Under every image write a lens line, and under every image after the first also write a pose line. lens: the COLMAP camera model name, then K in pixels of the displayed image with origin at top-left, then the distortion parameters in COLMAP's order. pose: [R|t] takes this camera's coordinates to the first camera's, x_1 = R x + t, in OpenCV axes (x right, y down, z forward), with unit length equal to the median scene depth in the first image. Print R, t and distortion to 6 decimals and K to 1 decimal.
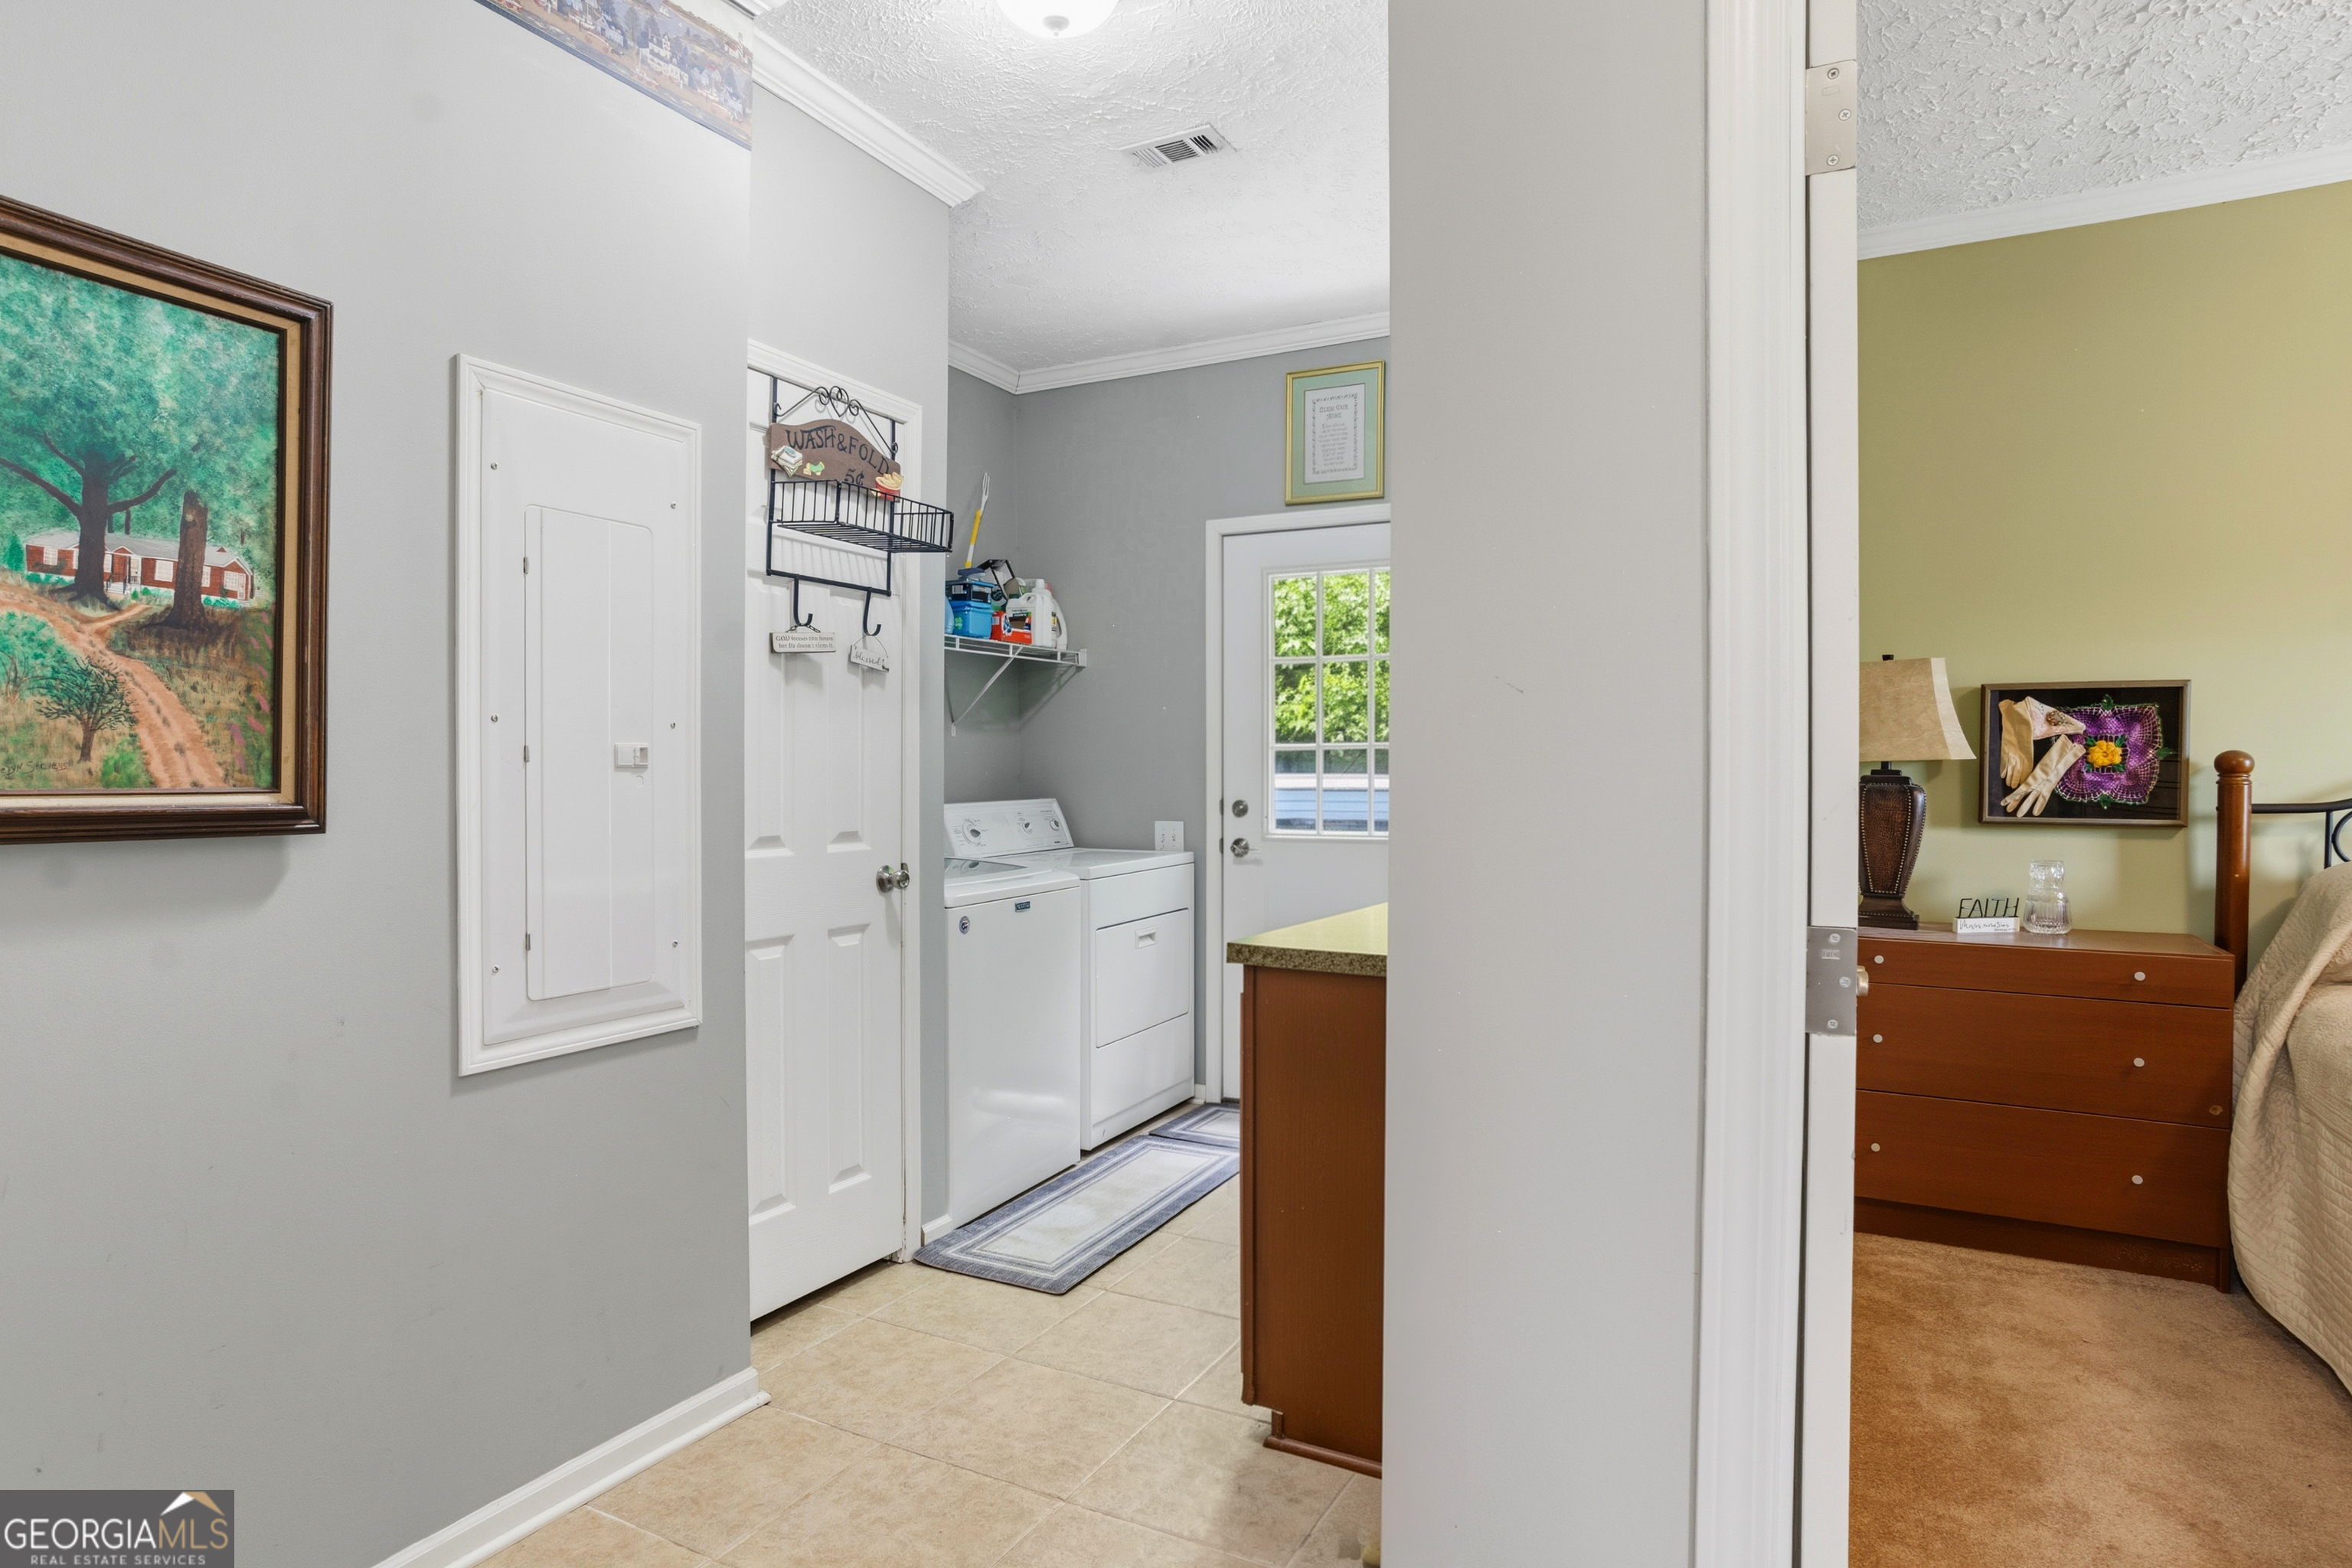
lens RADIAL K [[1275.8, 0, 1158.6], [0, 1275.8, 791.1], [0, 0, 1]] dist [-0.030152, 0.019172]
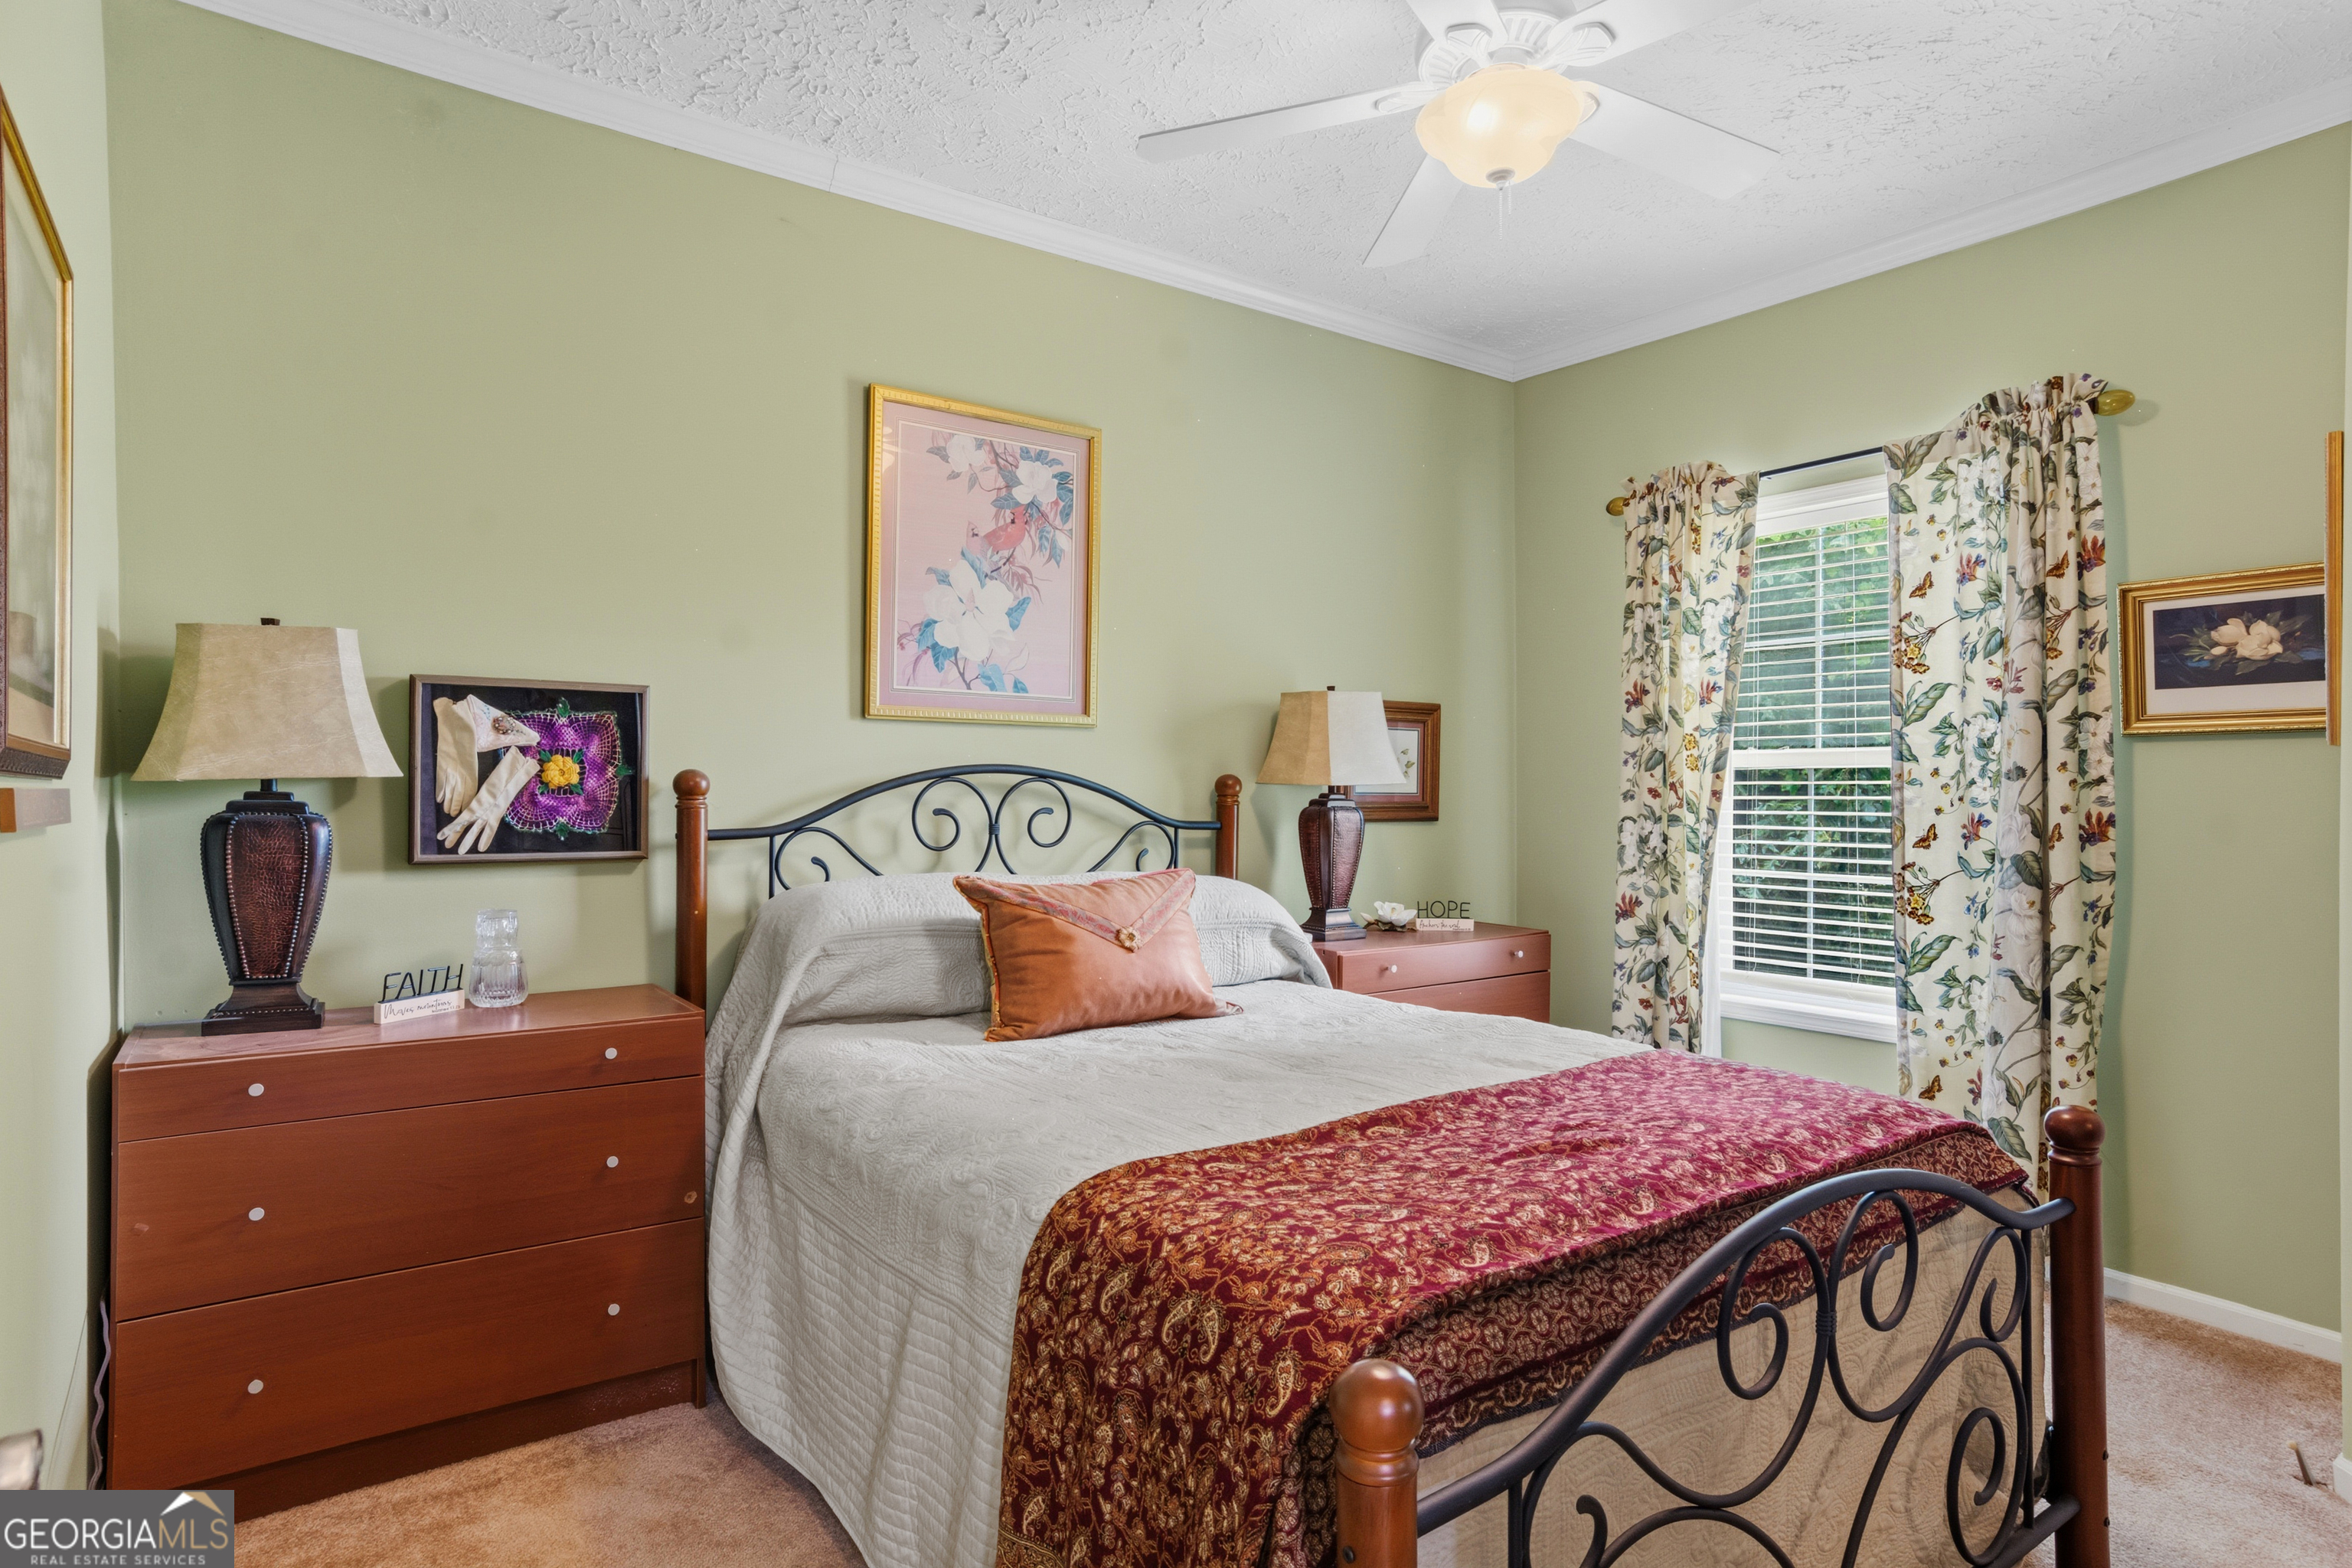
lens RADIAL K [[1275.8, 0, 1178.8], [0, 1275.8, 800.0], [0, 0, 1]] dist [-0.030152, 0.019172]
pose [[0.436854, -0.006232, 0.899511, 0.196816], [0.012948, 0.999916, 0.000639, -0.006956], [-0.899439, 0.011367, 0.436898, 0.296120]]
